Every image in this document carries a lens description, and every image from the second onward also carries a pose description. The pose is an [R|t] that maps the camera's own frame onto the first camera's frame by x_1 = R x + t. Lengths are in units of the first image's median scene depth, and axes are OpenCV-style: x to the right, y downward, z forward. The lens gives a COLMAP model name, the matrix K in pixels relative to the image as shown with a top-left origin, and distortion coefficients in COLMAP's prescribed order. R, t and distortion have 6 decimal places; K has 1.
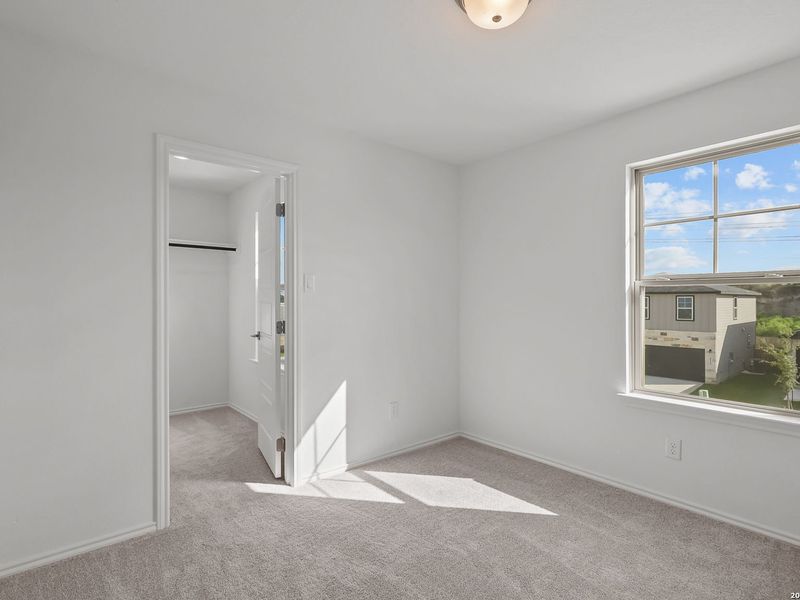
lens RADIAL K [[416.4, 0, 400.0], [0, 416.4, 300.0], [0, 0, 1]] dist [-0.002283, -0.000047]
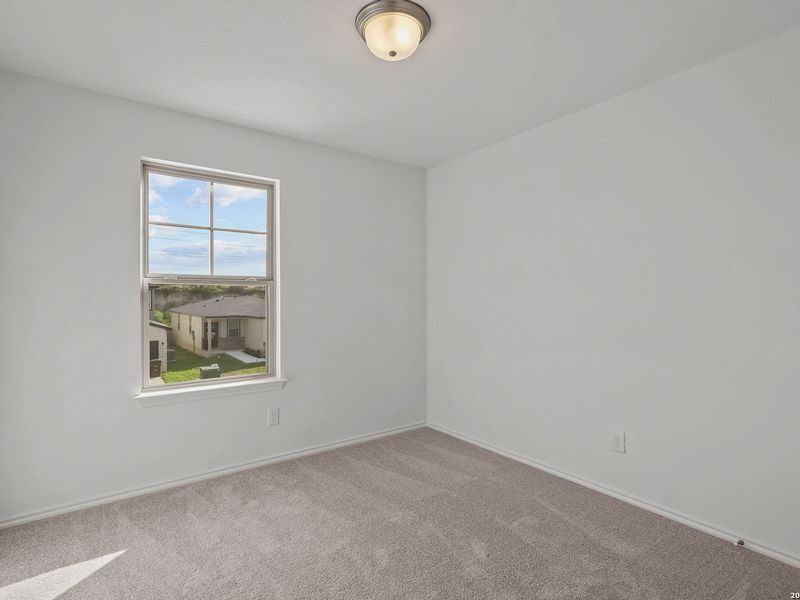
lens RADIAL K [[416.4, 0, 400.0], [0, 416.4, 300.0], [0, 0, 1]] dist [-0.002283, -0.000047]
pose [[0.083460, -0.002002, 0.996509, -0.393375], [-0.004186, 0.999988, 0.002360, 0.001939], [-0.996502, -0.004368, 0.083451, 0.354294]]
